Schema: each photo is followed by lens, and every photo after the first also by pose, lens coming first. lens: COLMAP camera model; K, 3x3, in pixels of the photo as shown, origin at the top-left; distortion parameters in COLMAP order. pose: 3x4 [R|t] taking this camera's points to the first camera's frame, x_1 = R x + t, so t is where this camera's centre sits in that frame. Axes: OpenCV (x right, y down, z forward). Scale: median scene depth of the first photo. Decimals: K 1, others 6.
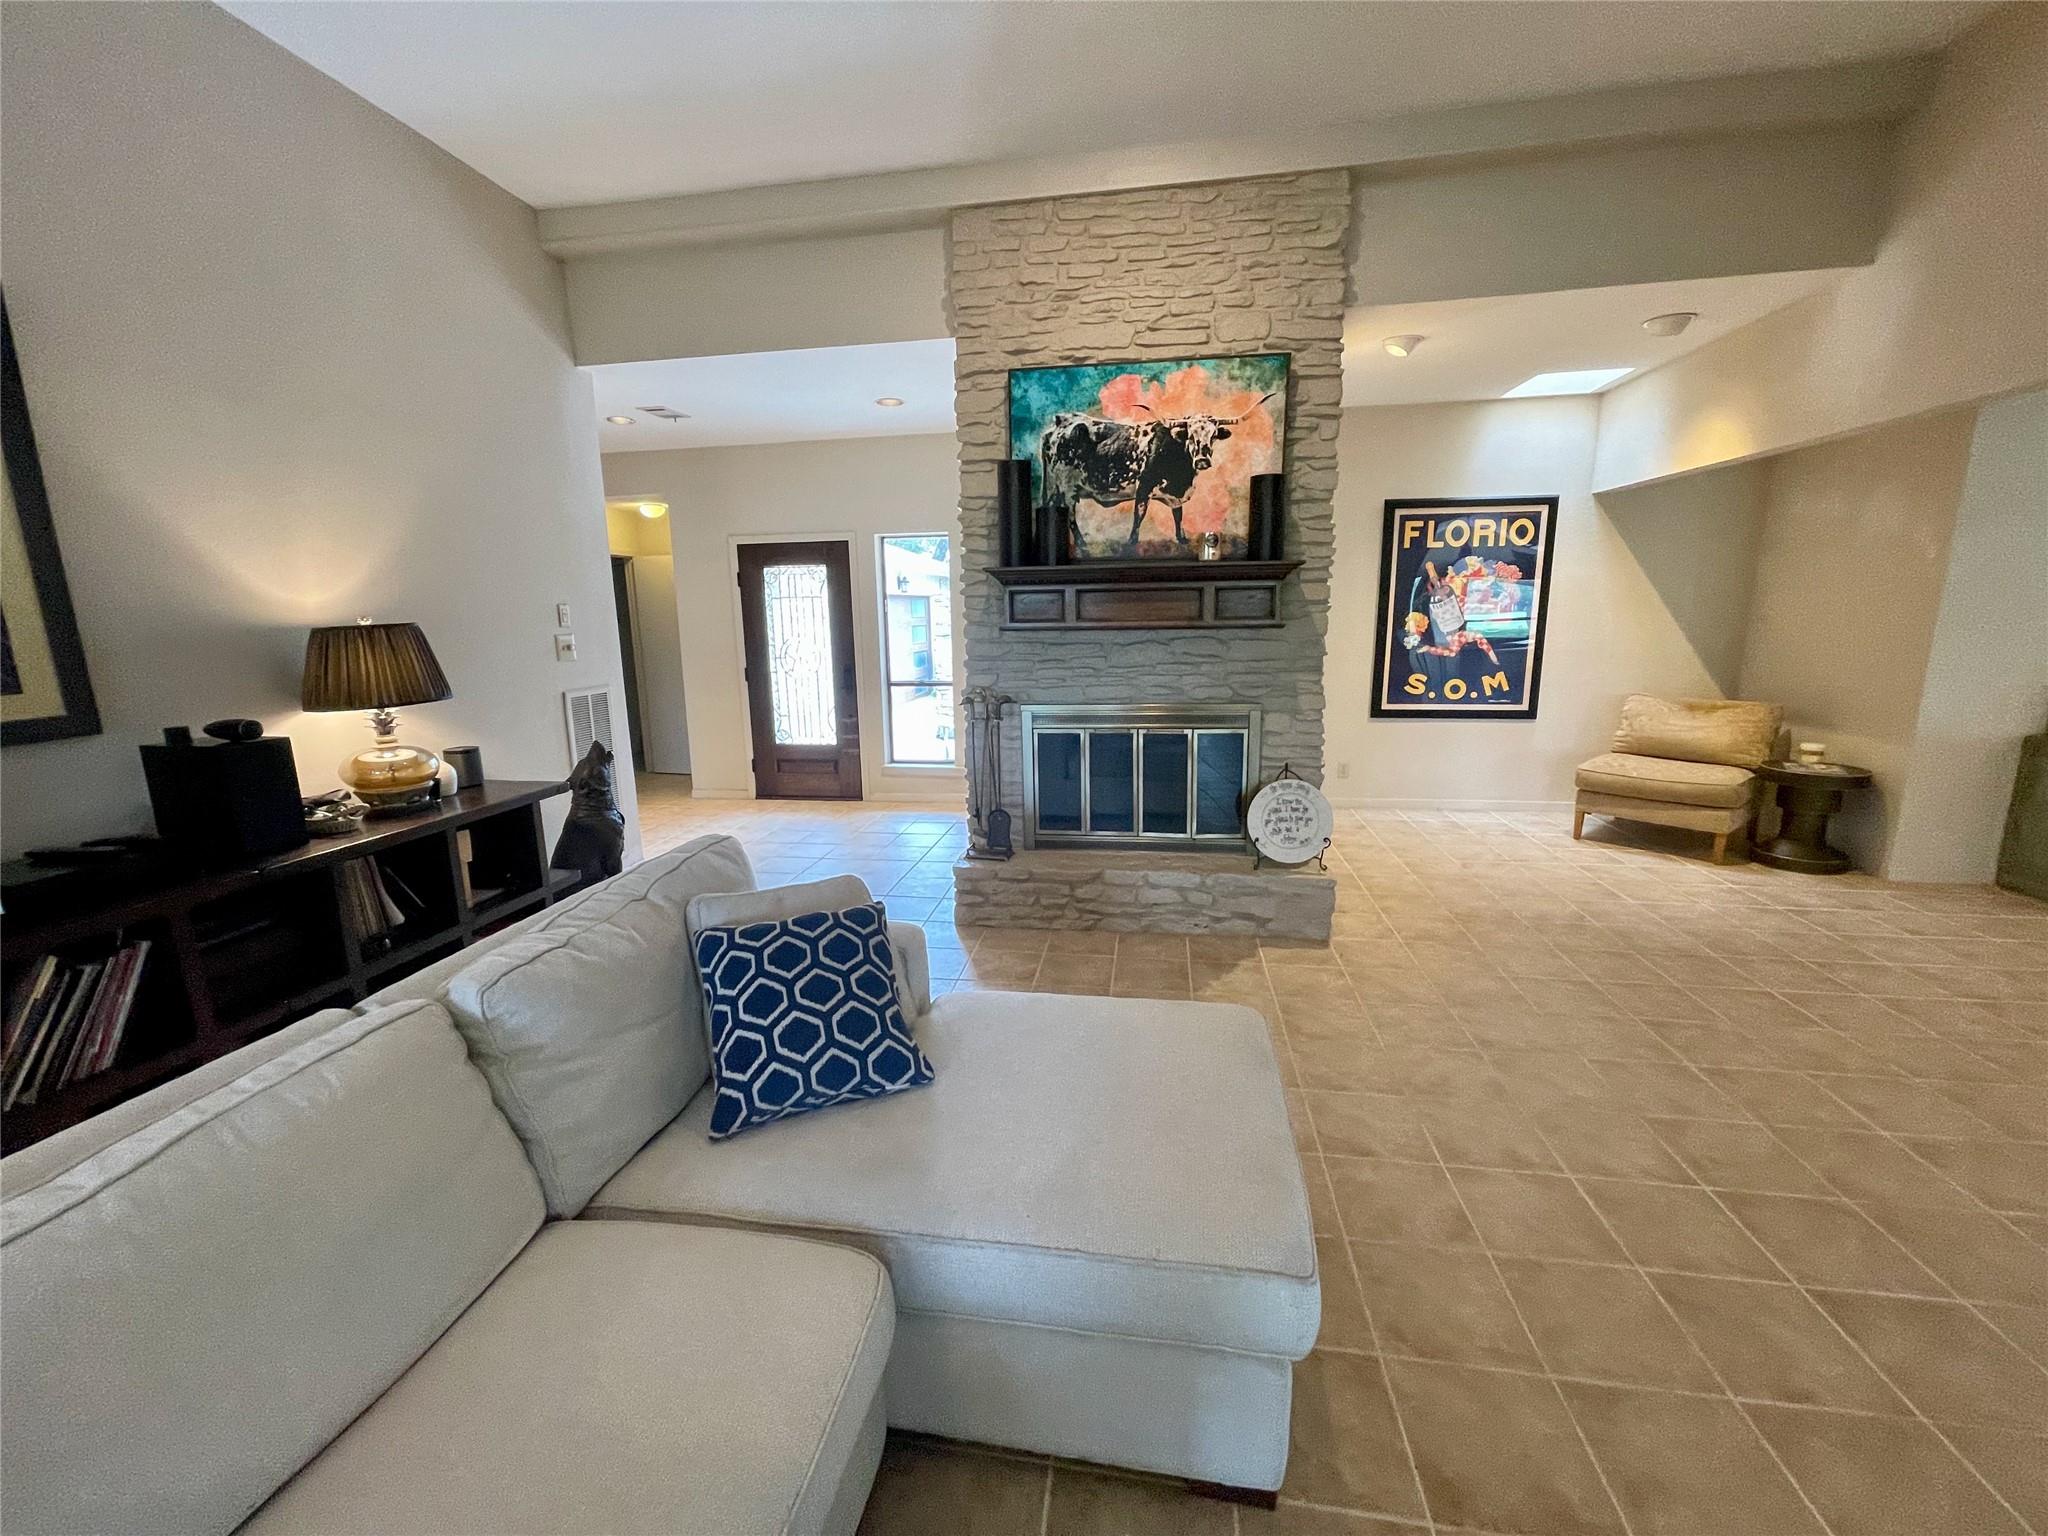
lens RADIAL K [[824.3, 0, 1016.2], [0, 824.3, 771.7], [0, 0, 1]] dist [-0.008441, 0.002711]
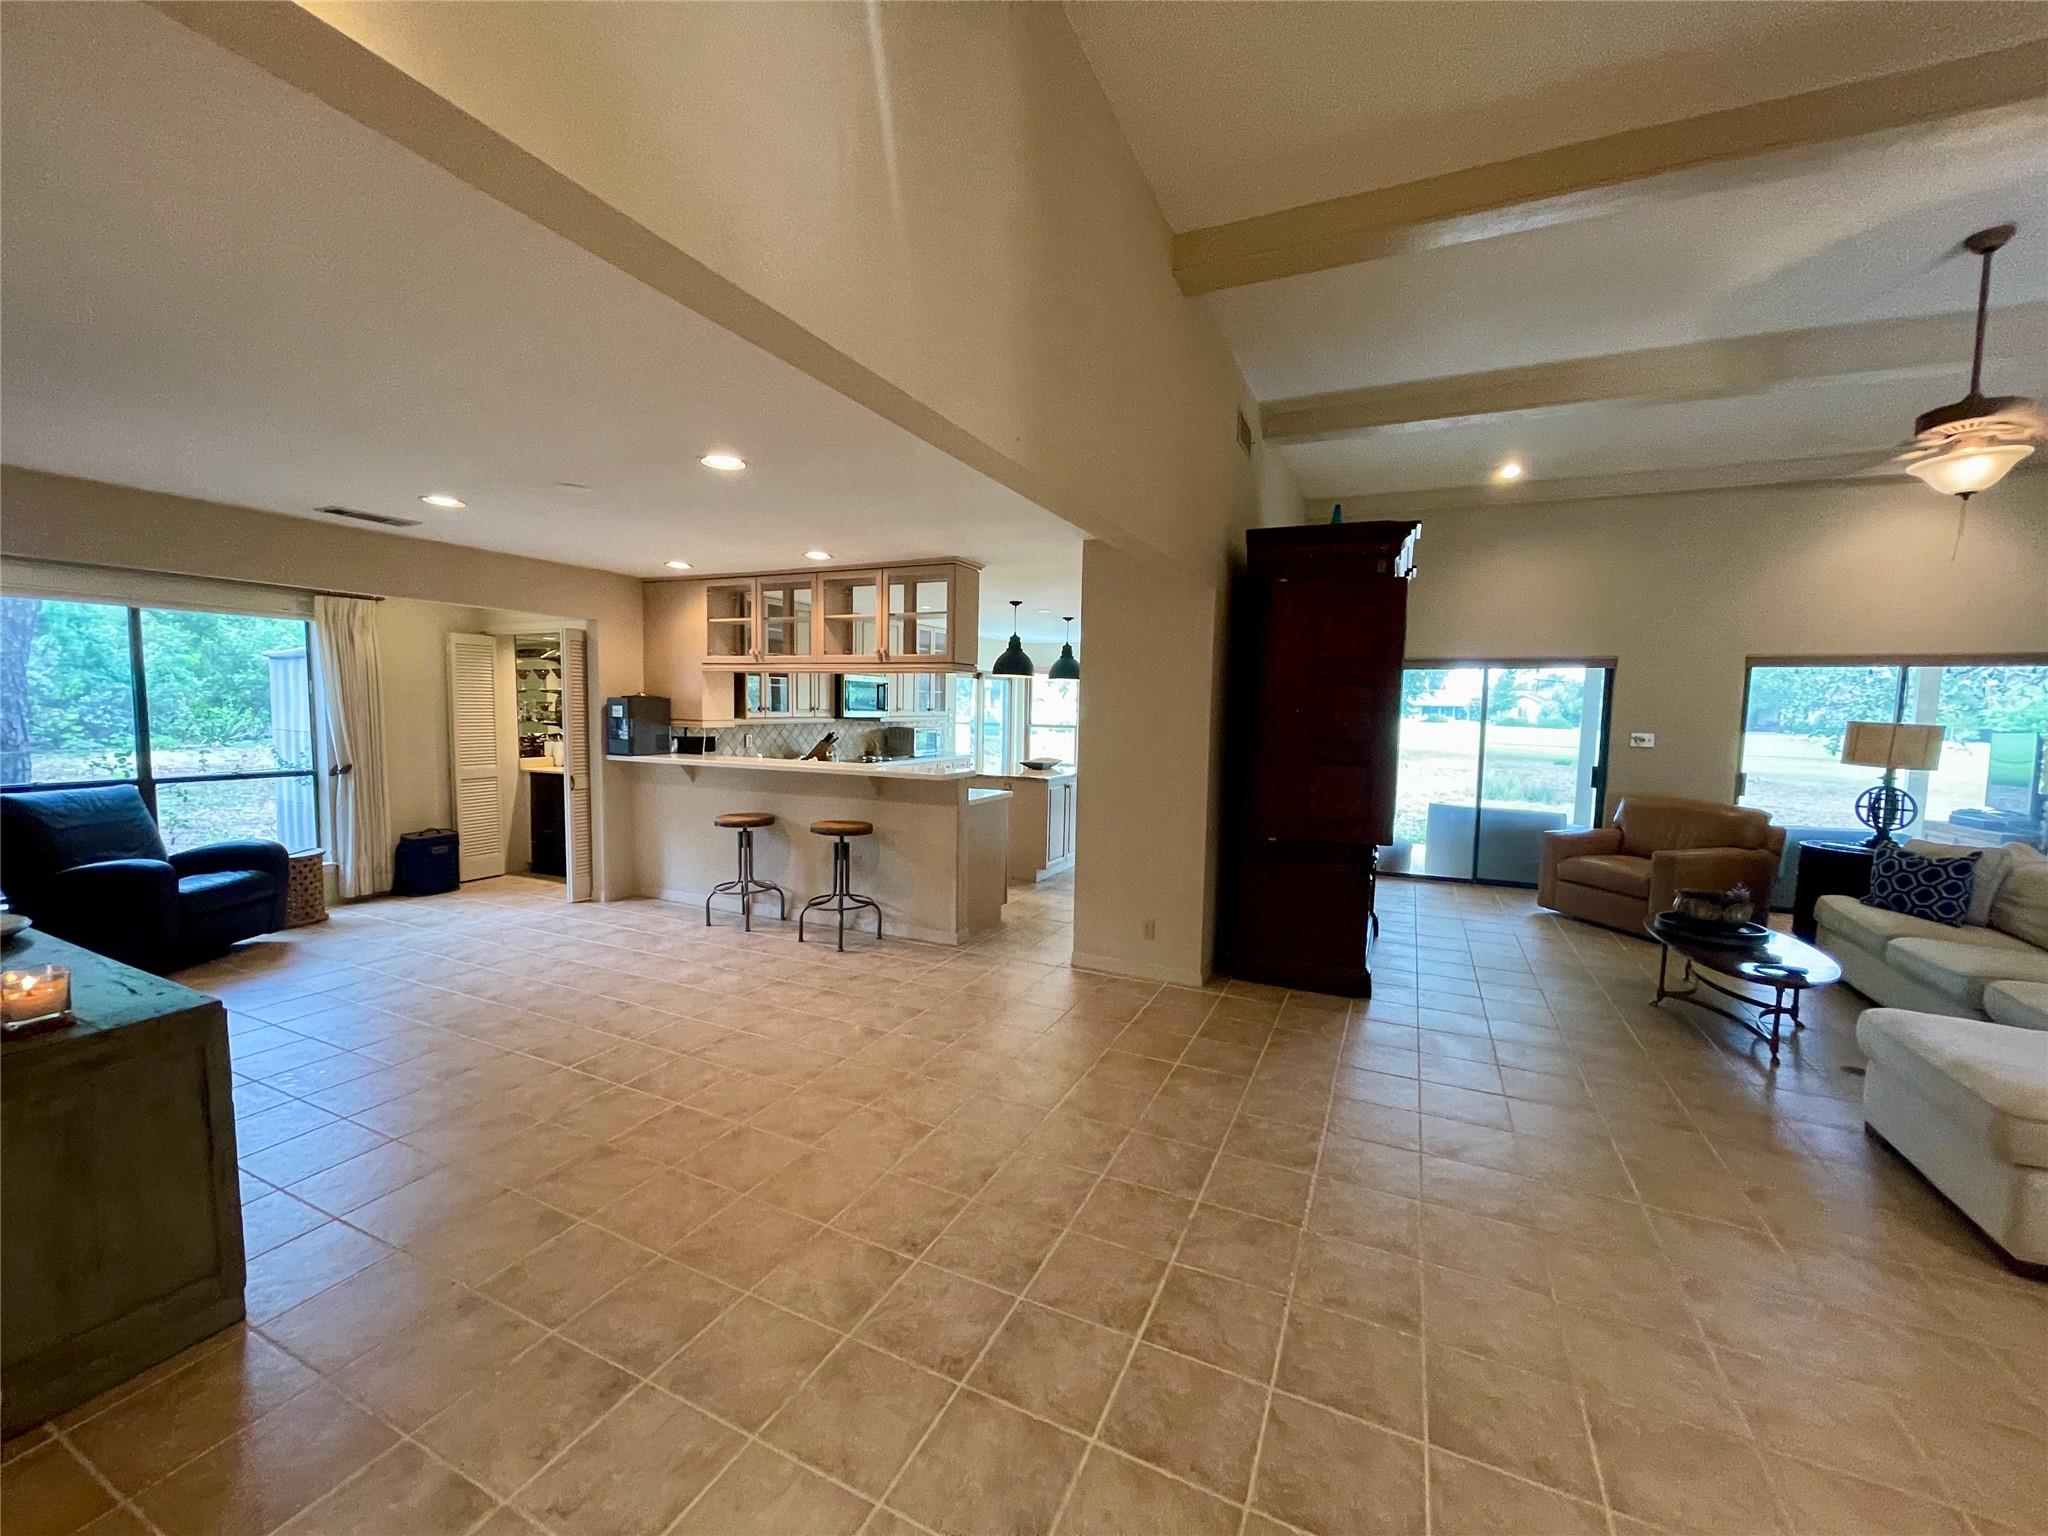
lens RADIAL K [[824.3, 0, 1016.2], [0, 824.3, 768.5], [0, 0, 1]] dist [-0.008441, 0.002711]
pose [[-0.960280, -0.024111, 0.277994, 0.610176], [0.050928, 0.964382, 0.259563, -0.233557], [-0.274351, 0.263411, -0.924849, 1.079501]]
